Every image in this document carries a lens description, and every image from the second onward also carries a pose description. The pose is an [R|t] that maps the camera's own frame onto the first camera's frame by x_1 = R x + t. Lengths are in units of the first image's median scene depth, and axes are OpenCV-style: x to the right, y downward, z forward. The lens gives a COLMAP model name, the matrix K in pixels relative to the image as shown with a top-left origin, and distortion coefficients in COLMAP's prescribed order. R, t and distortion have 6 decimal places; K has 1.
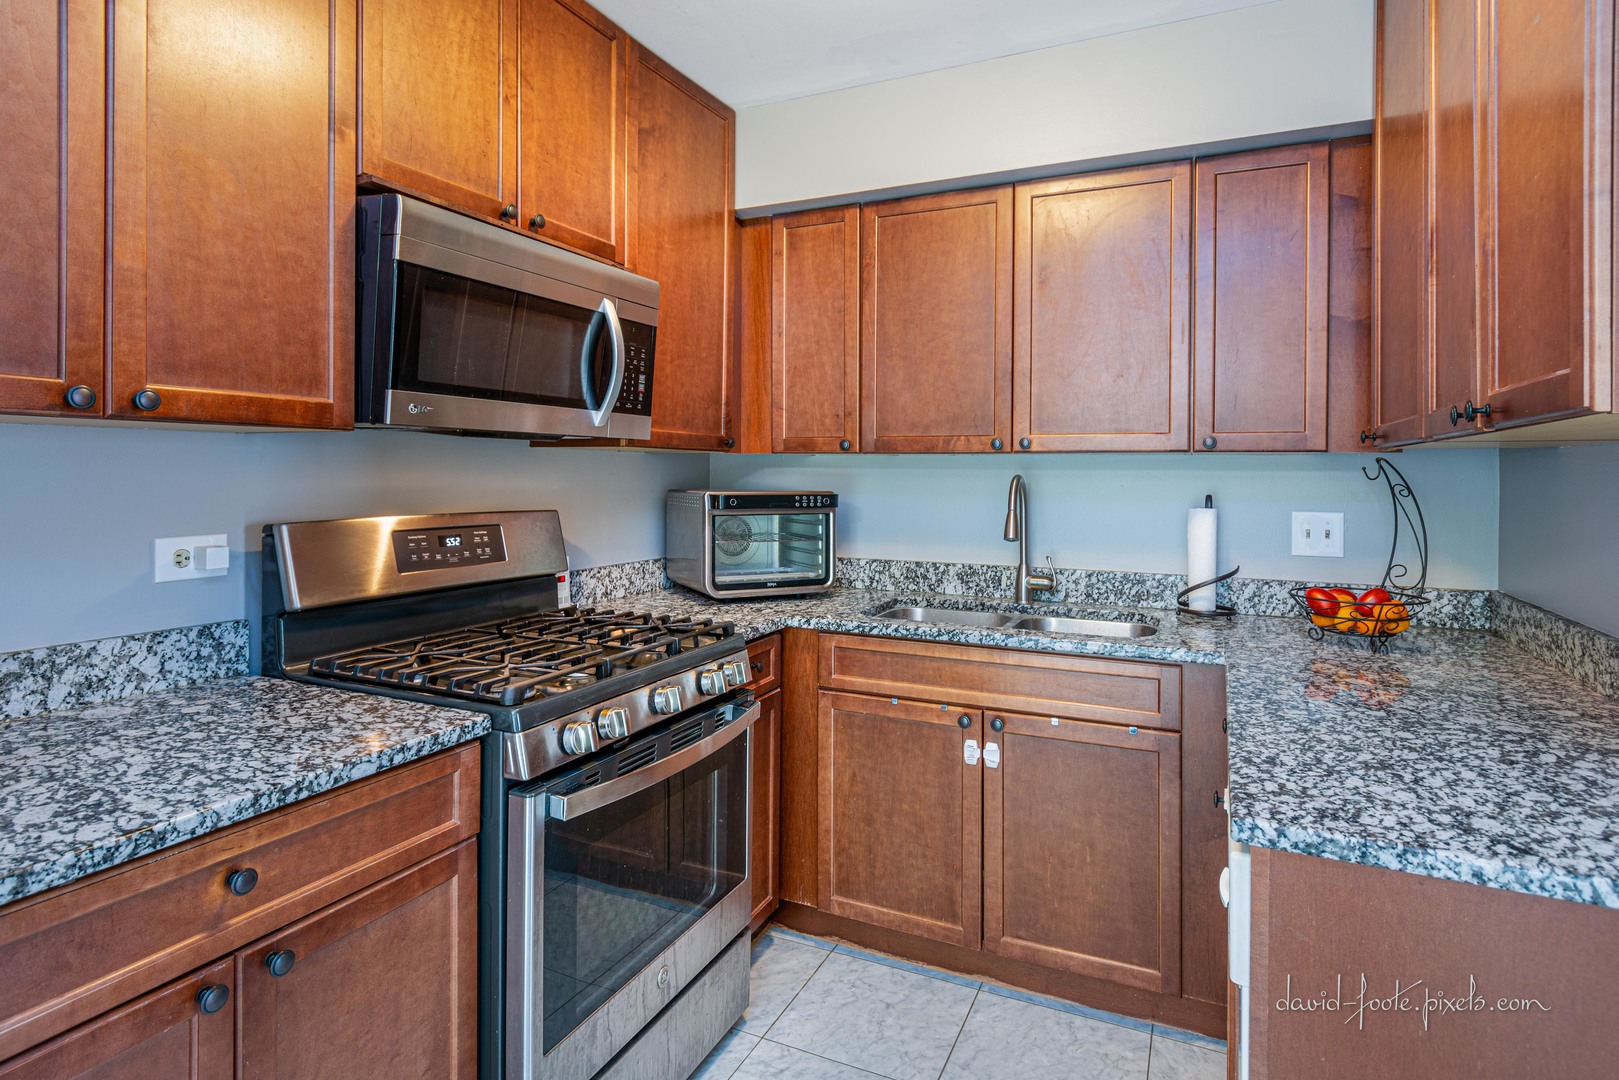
lens RADIAL K [[846.0, 0, 837.1], [0, 846.0, 477.8], [0, 0, 1]] dist [0.028413, -0.001830]
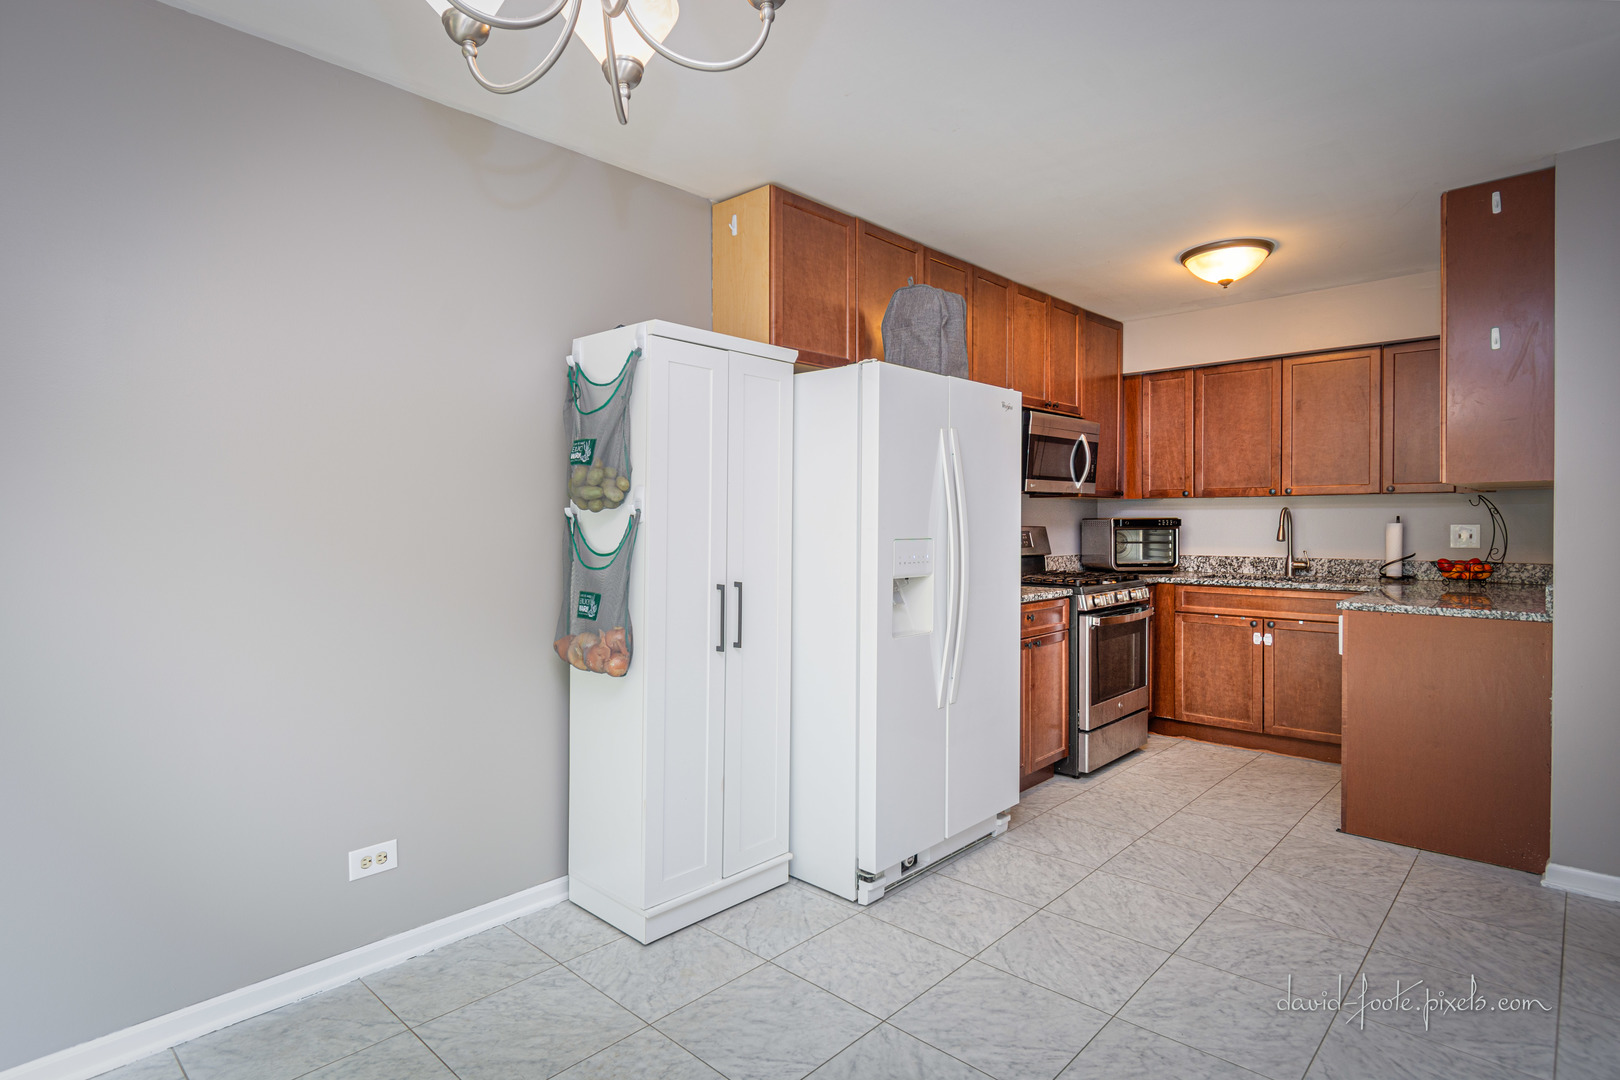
lens RADIAL K [[846.5, 0, 833.8], [0, 846.5, 534.5], [0, 0, 1]] dist [0.028413, -0.001830]
pose [[0.948820, -0.004822, -0.315780, -0.152264], [0.009072, 0.999887, 0.011990, 0.026857], [0.315687, -0.014241, 0.948757, -1.201147]]
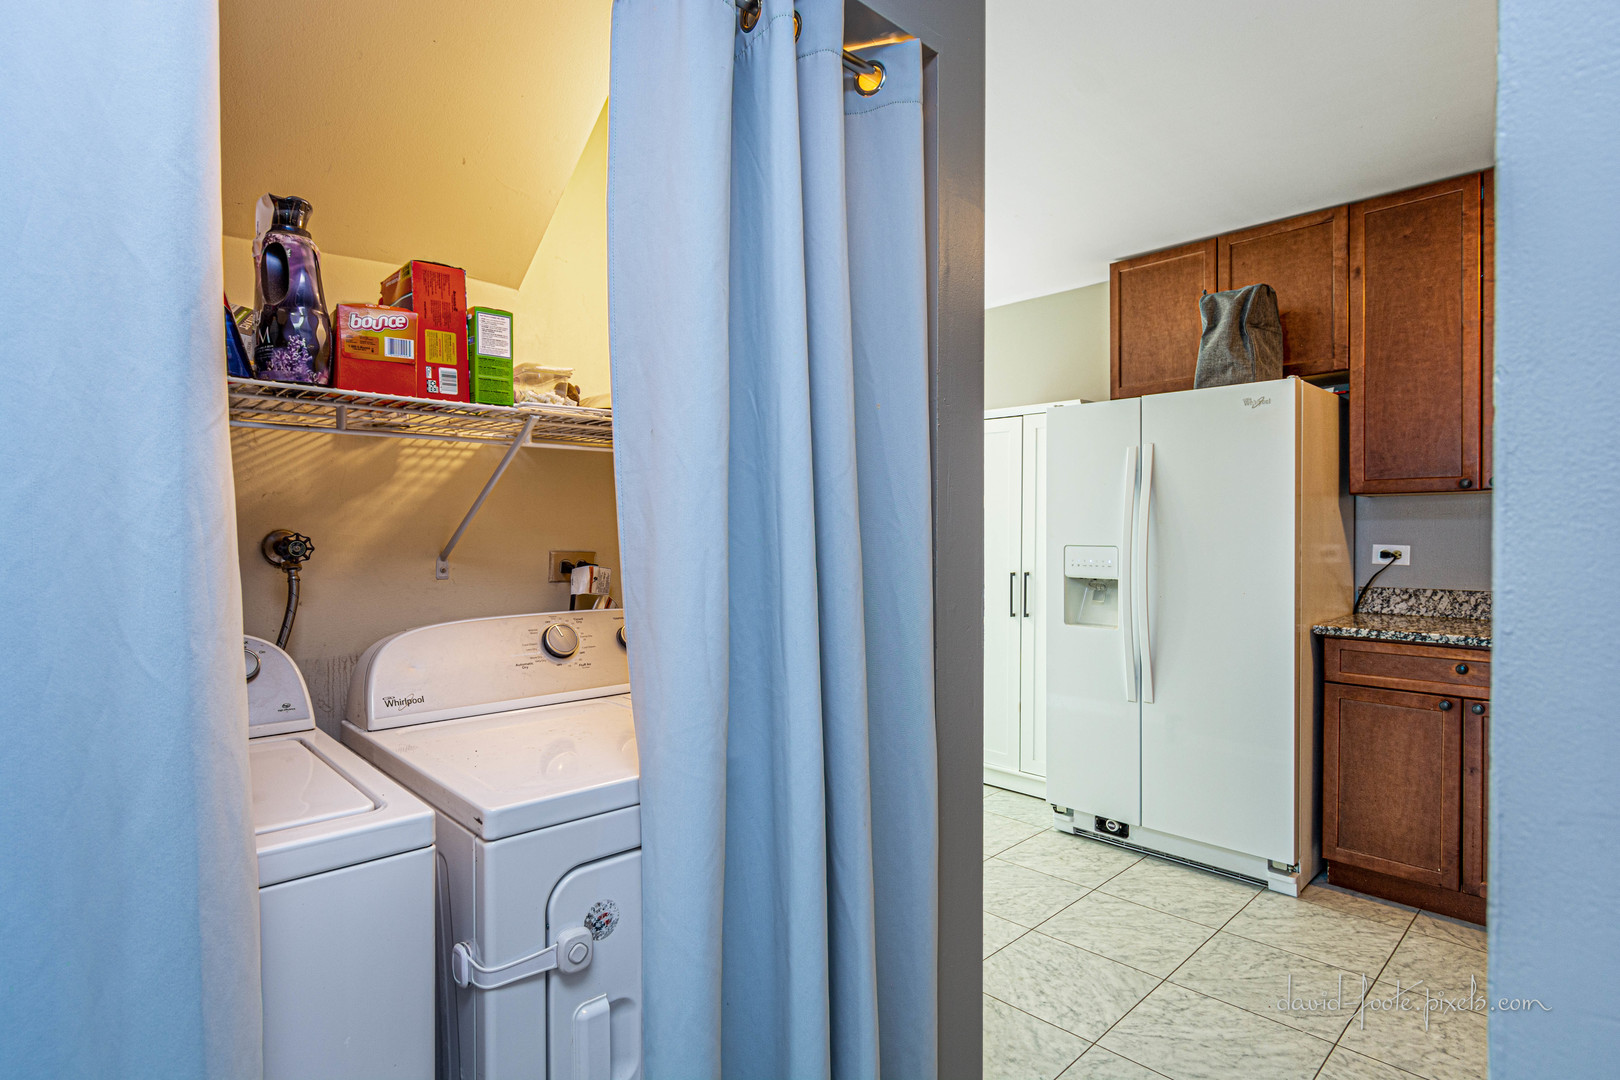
lens RADIAL K [[846.5, 0, 821.3], [0, 846.5, 539.3], [0, 0, 1]] dist [0.028413, -0.001830]
pose [[-0.363518, 0.003935, -0.931579, 1.600511], [-0.002622, 0.999983, 0.005247, 0.032984], [0.931583, 0.004350, -0.363502, 0.623600]]
